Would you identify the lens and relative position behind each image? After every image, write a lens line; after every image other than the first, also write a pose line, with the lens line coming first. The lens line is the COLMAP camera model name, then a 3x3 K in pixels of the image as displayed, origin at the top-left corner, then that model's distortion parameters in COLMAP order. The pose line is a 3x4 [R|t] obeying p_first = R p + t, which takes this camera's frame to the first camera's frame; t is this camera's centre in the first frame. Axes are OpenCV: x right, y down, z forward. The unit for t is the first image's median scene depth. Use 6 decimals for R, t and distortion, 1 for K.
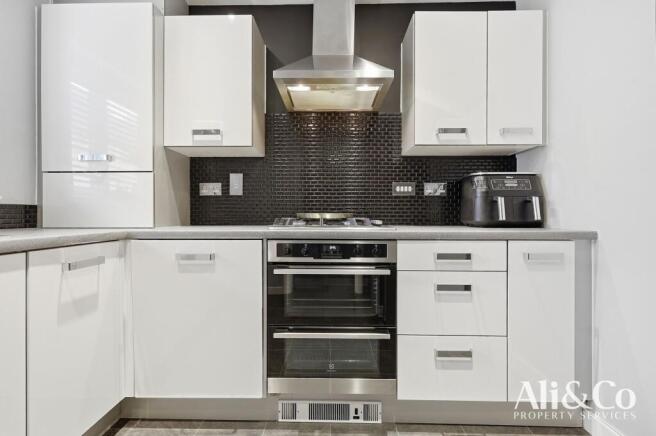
lens RADIAL K [[293.4, 0, 328.9], [0, 293.4, 213.8], [0, 0, 1]] dist [0.005515, 0.000188]
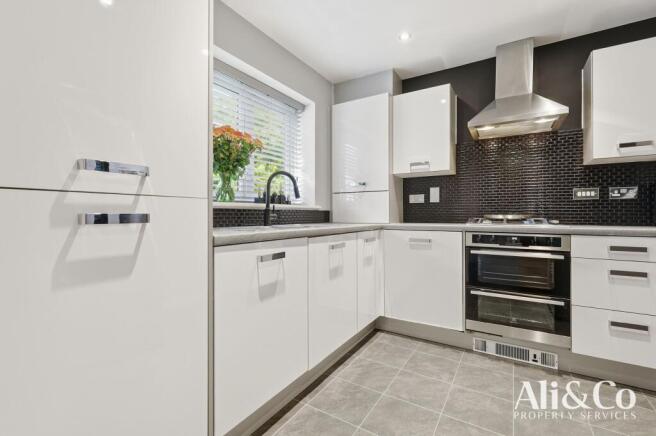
lens RADIAL K [[293.4, 0, 328.9], [0, 293.4, 213.8], [0, 0, 1]] dist [0.005515, 0.000188]
pose [[0.859470, -0.002831, -0.511179, -0.031033], [0.001338, 0.999994, -0.003290, -0.003976], [0.511185, 0.002143, 0.859468, -0.701417]]
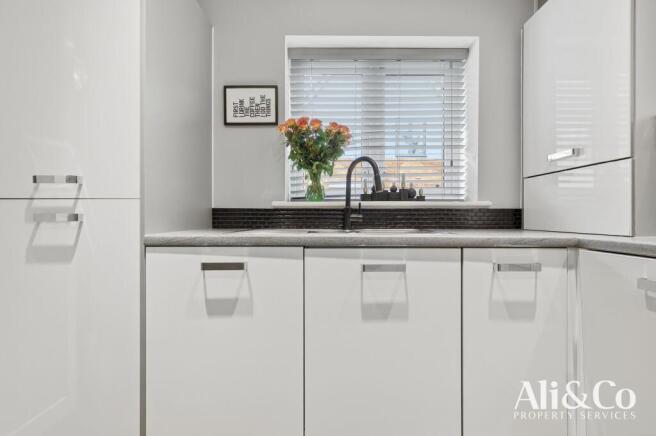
lens RADIAL K [[284.3, 0, 328.0], [0, 284.3, 218.0], [0, 0, 1]] dist [0.001321, -0.000005]
pose [[0.023879, 0.007543, -0.999686, 0.078340], [-0.000703, 0.999971, 0.007528, -0.001710], [0.999715, 0.000523, 0.023884, 0.278457]]
